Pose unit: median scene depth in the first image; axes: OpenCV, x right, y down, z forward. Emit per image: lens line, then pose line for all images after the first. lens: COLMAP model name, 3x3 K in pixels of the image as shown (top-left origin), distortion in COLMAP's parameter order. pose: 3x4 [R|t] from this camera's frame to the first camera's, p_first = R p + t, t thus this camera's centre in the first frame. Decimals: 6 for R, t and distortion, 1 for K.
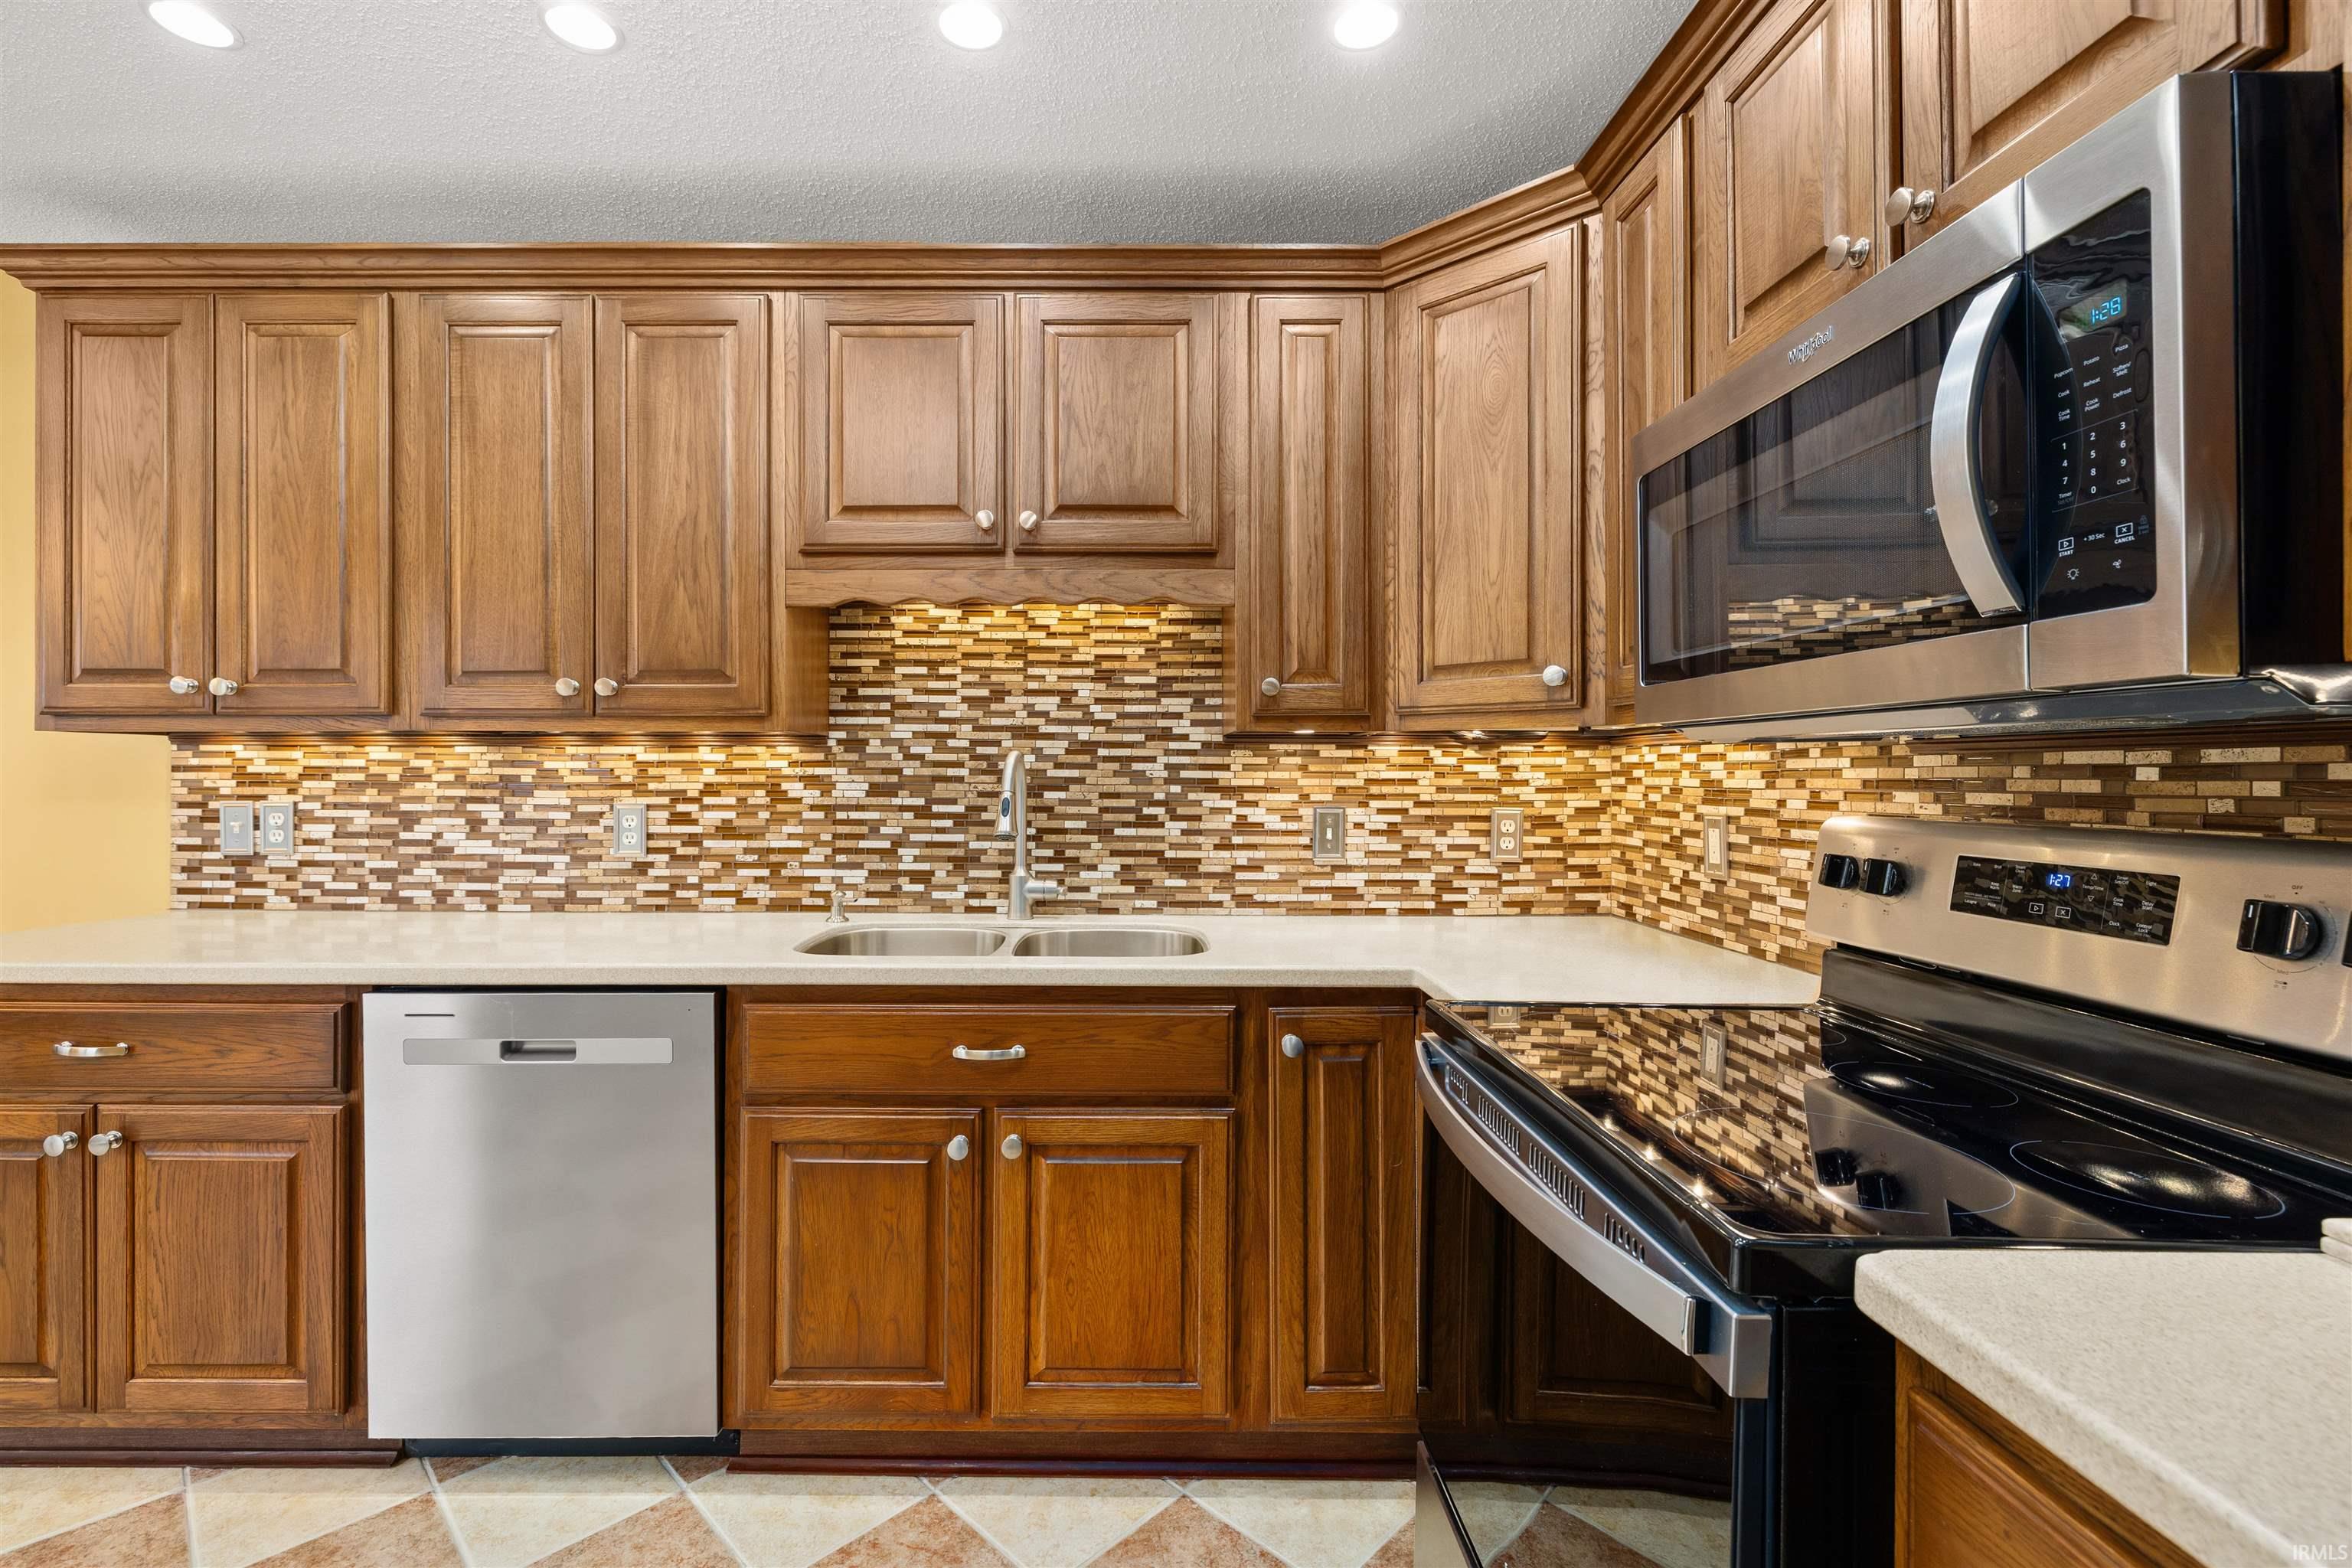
lens RADIAL K [[1026.7, 0, 1134.1], [0, 1026.7, 767.7], [0, 0, 1]] dist [-0.000630, -0.000472]
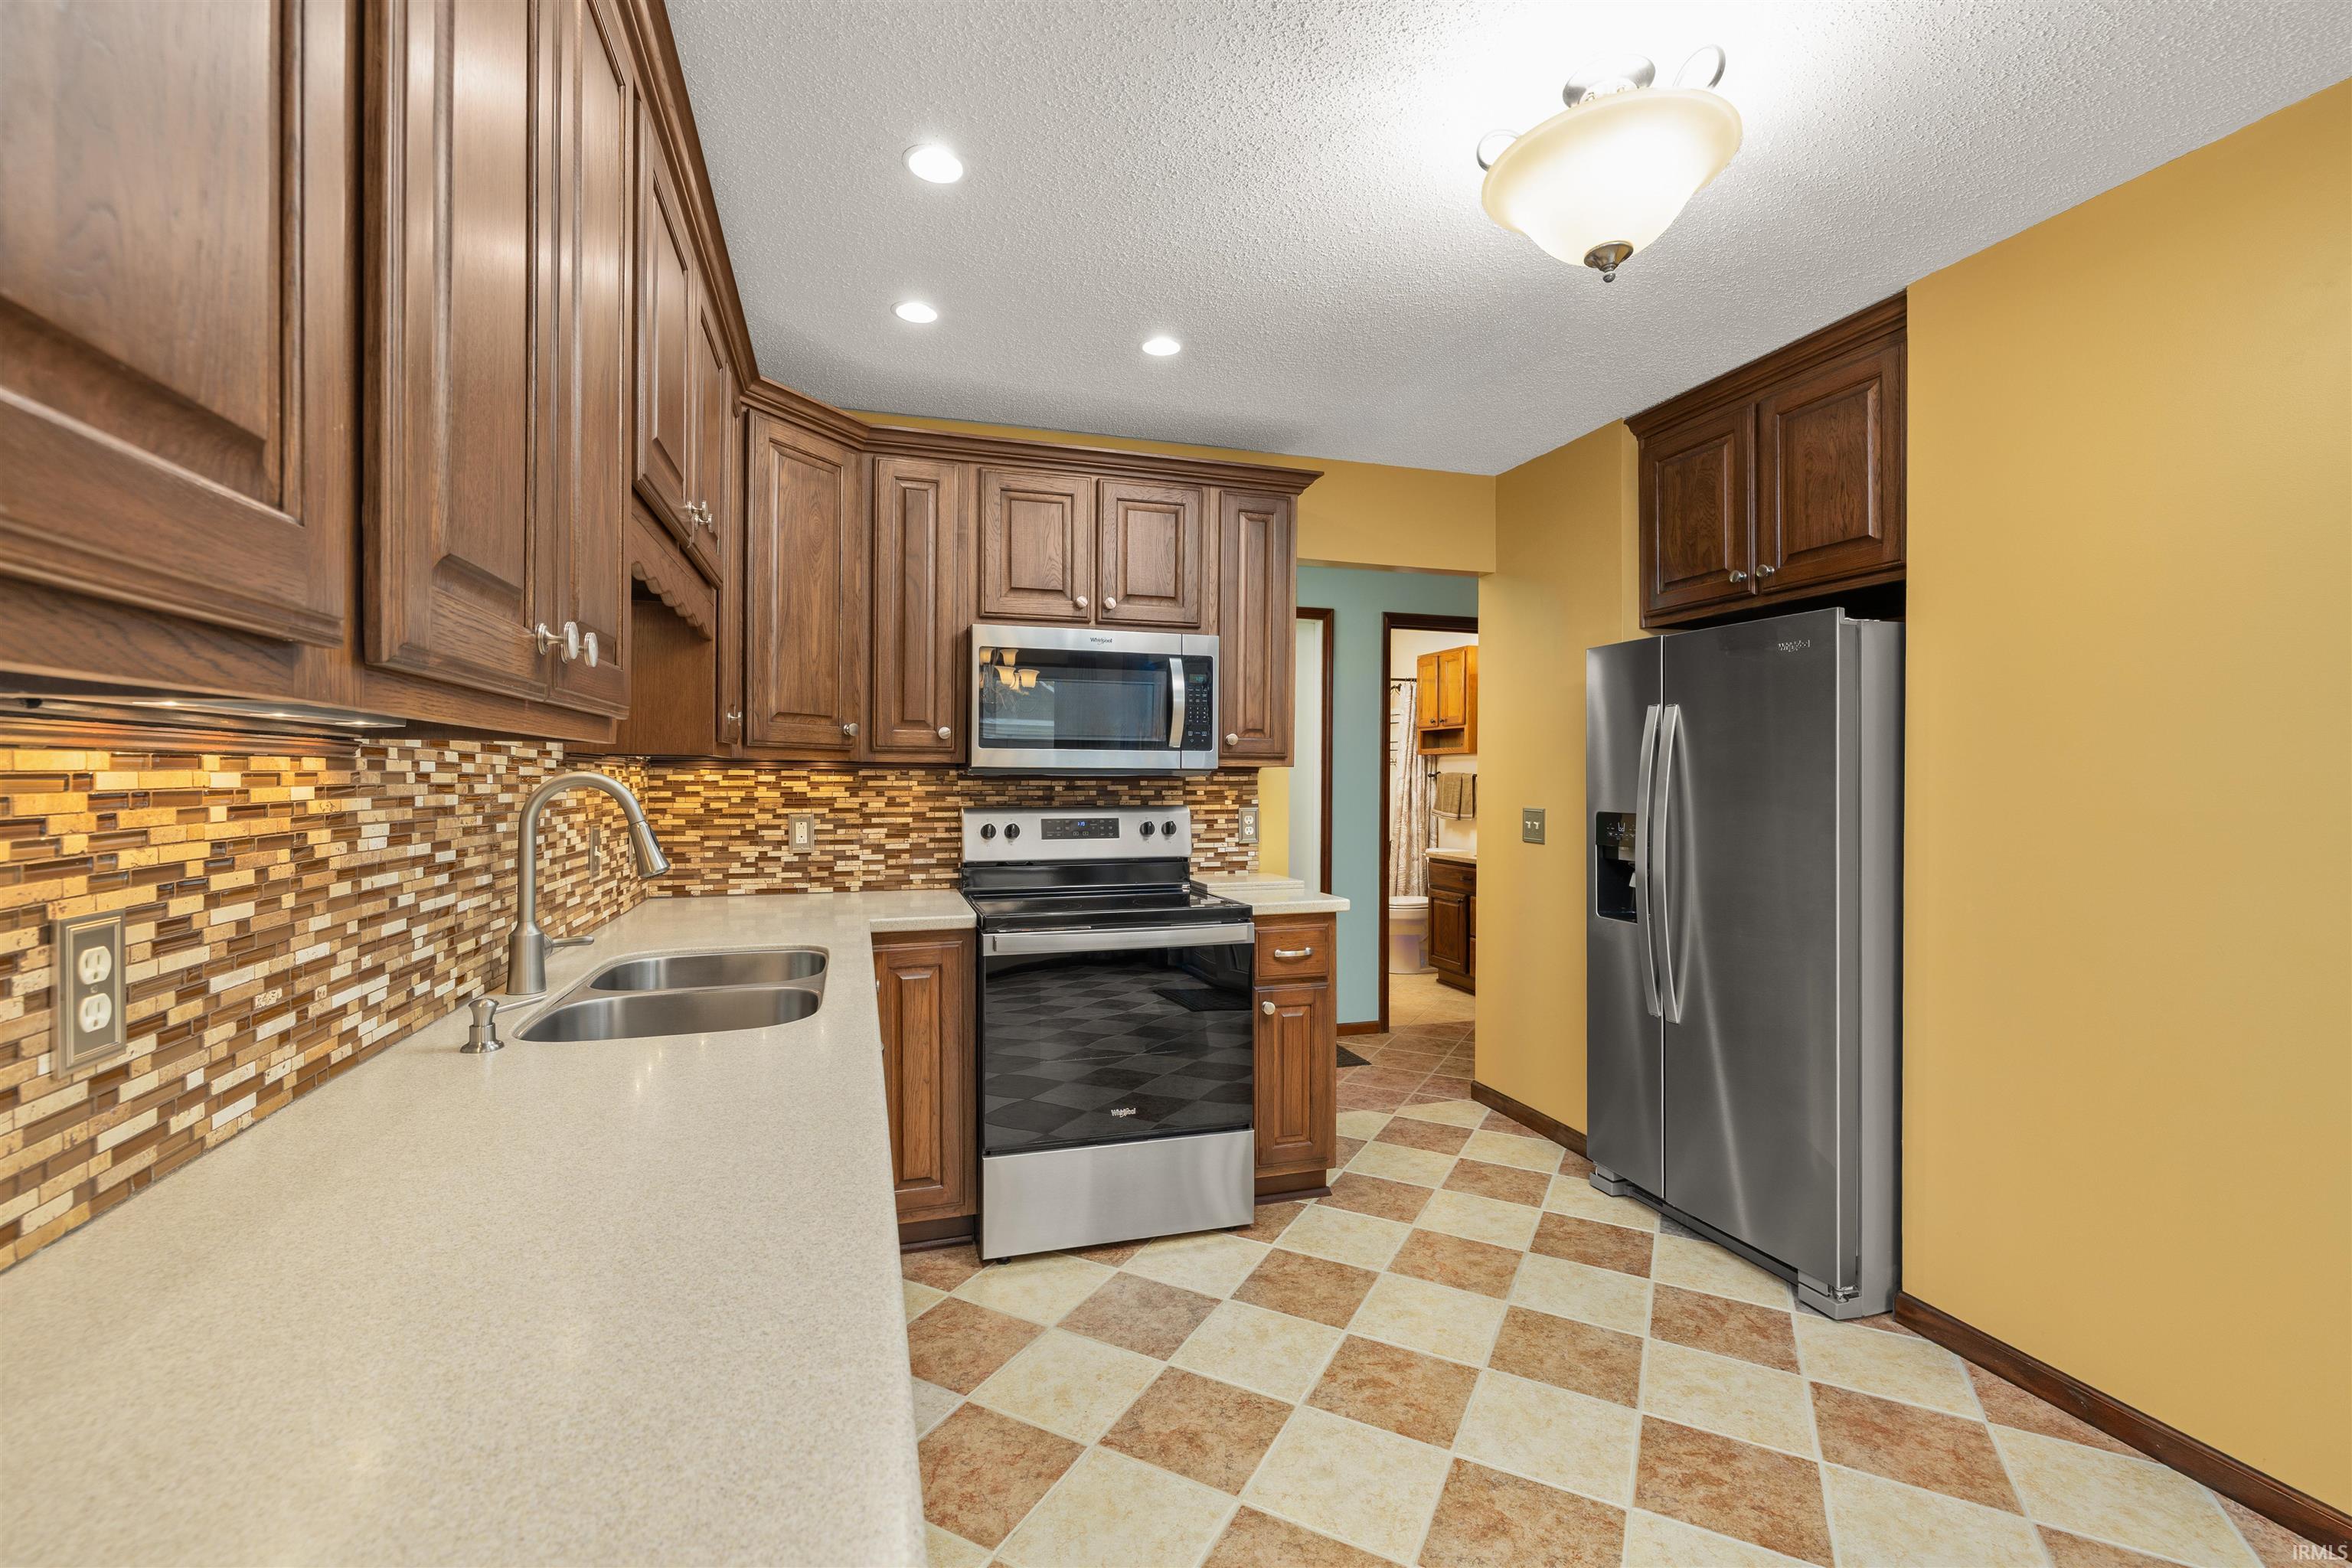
lens RADIAL K [[988.9, 0, 1159.3], [0, 988.9, 784.0], [0, 0, 1]] dist [0.000933, -0.000823]
pose [[-0.291035, -0.009439, 0.956666, -0.918746], [-0.009186, 0.999933, 0.007072, -0.015062], [-0.956668, -0.006730, -0.291102, 0.747905]]
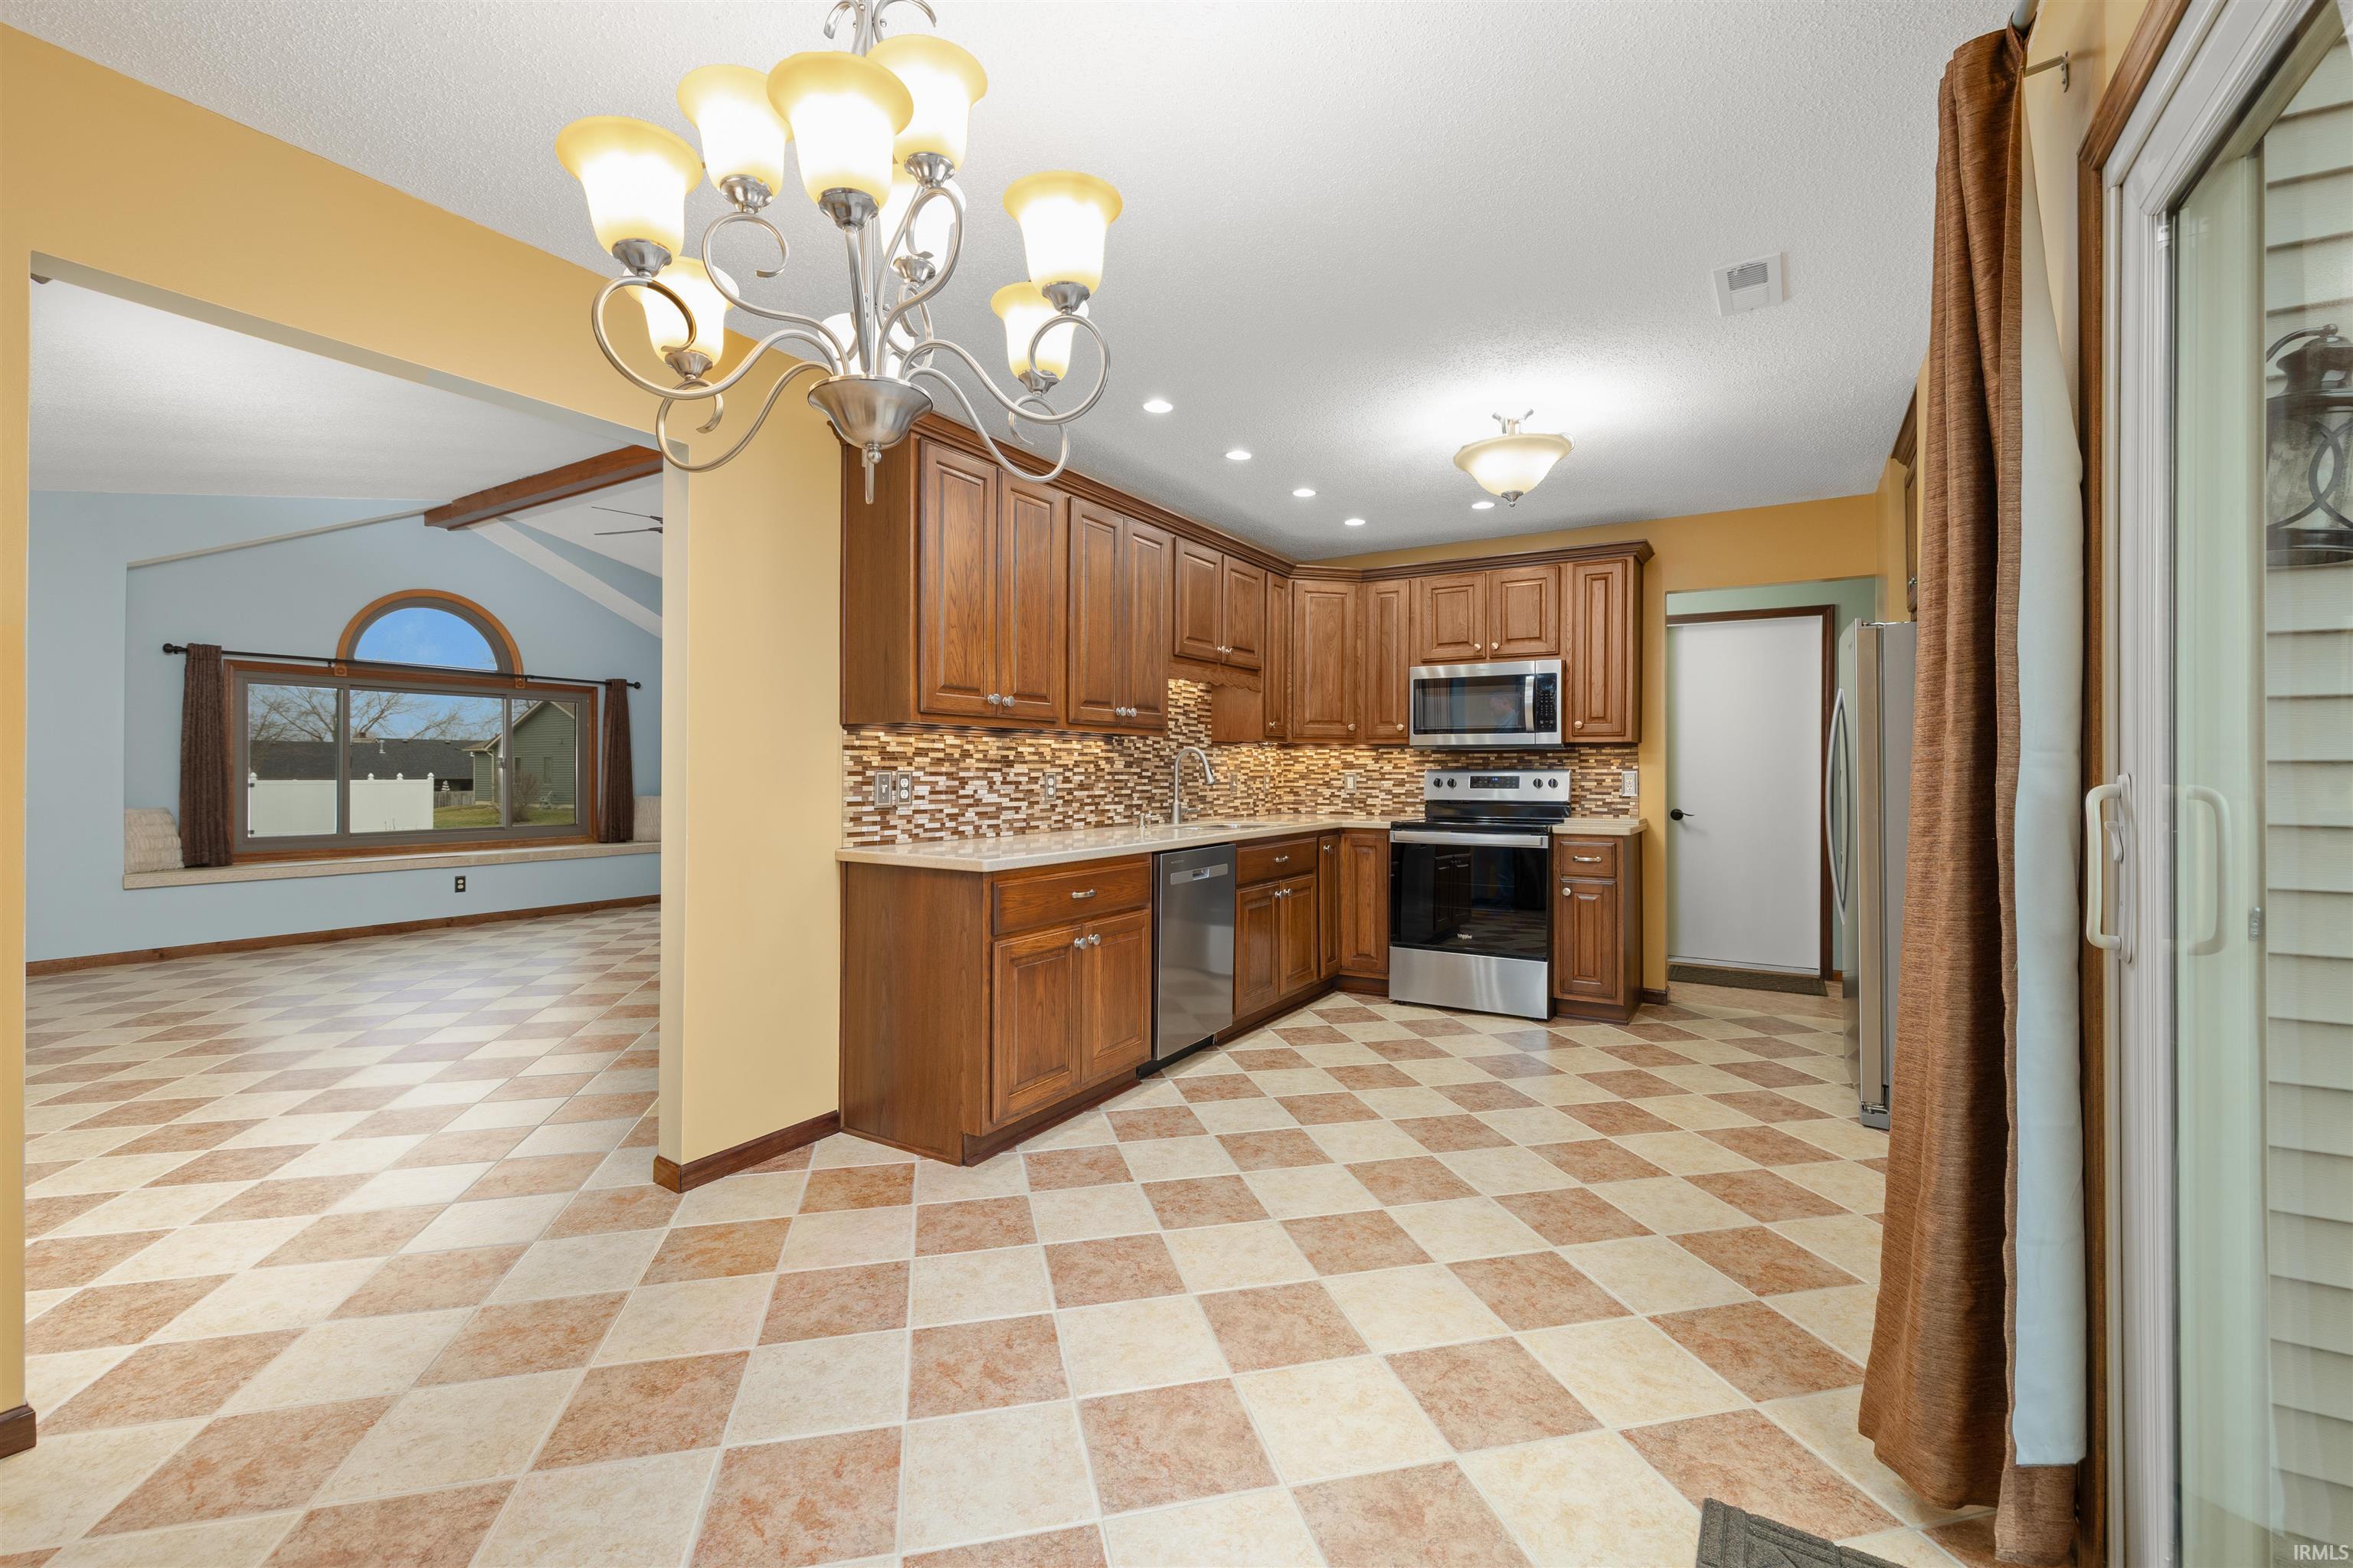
lens RADIAL K [[989.4, 0, 1186.0], [0, 989.4, 766.4], [0, 0, 1]] dist [0.000933, -0.000823]
pose [[0.512941, 0.002504, 0.858420, -1.849058], [-0.004862, 0.999988, -0.000011, 0.024473], [-0.858410, -0.004168, 0.512947, -0.088163]]
